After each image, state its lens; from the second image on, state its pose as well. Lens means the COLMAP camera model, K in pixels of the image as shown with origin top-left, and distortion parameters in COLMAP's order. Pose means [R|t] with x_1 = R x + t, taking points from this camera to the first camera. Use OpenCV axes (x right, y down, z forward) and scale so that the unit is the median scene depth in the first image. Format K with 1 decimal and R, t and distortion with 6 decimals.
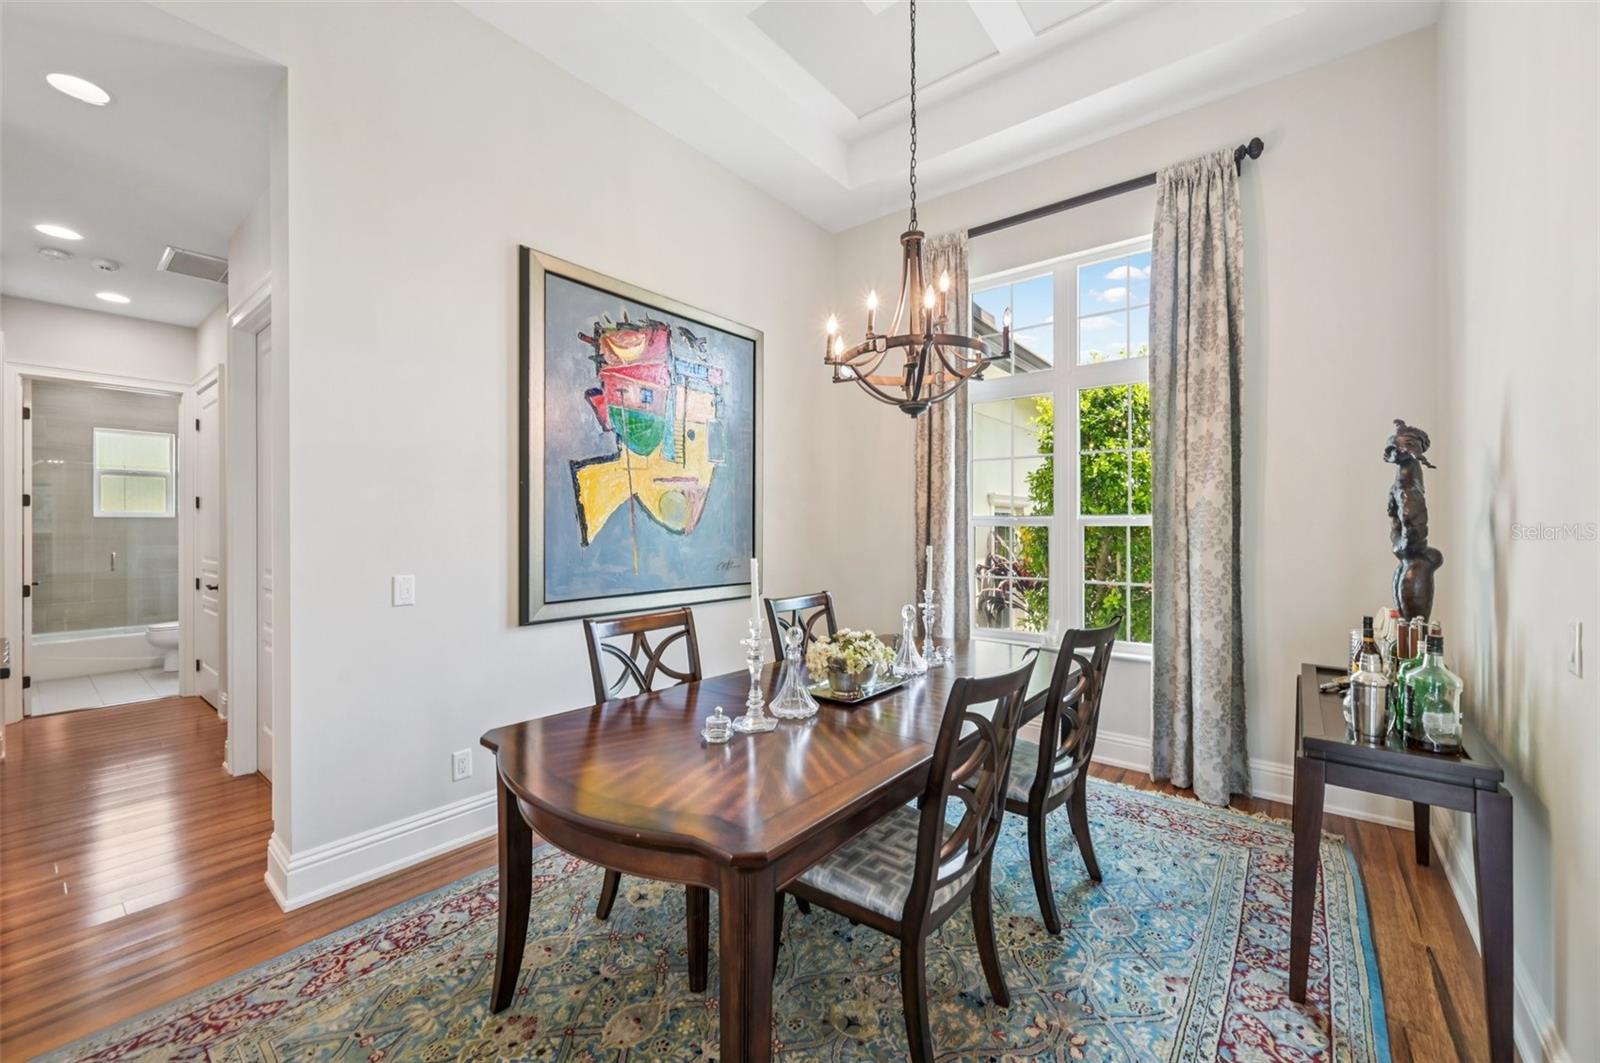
lens RADIAL K [[632.5, 0, 802.6], [0, 632.5, 527.1], [0, 0, 1]] dist [0.001163, 0.000288]
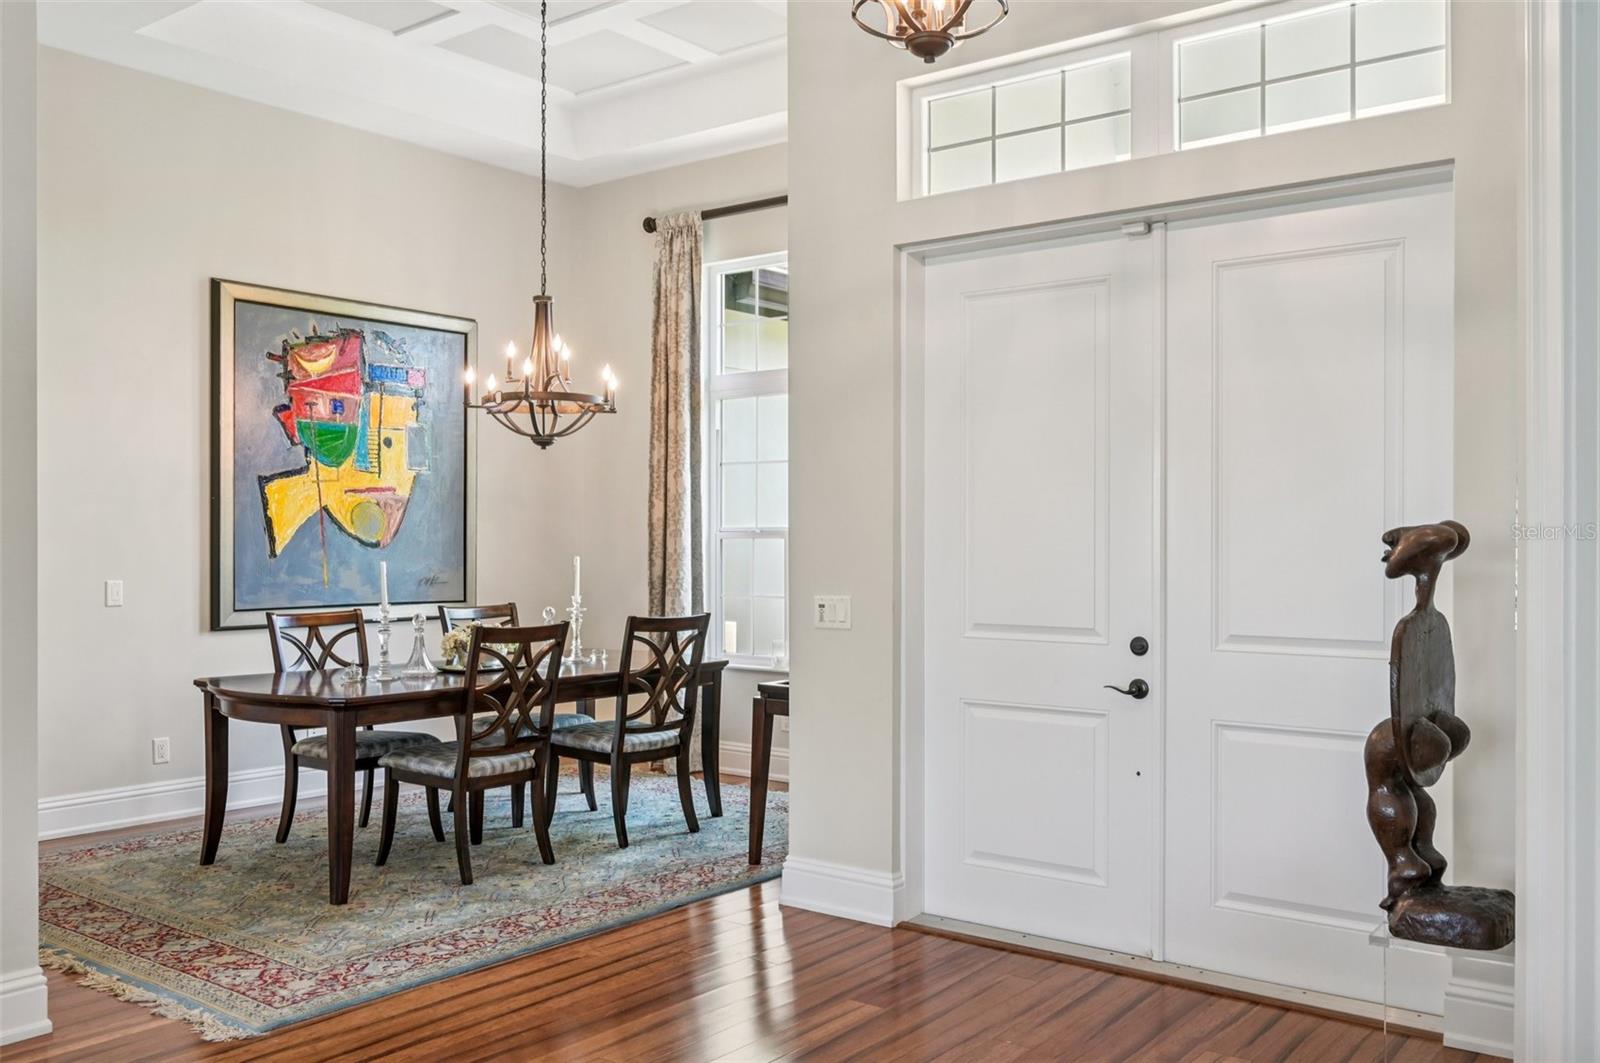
lens RADIAL K [[1389.3, 0, 801.9], [0, 1389.3, 544.9], [0, 0, 1]] dist [0.003149, 0.003471]
pose [[0.999971, 0.002074, 0.007385, 0.499630], [-0.002109, 0.999987, 0.004683, -0.003260], [-0.007375, -0.004699, 0.999962, -1.269041]]
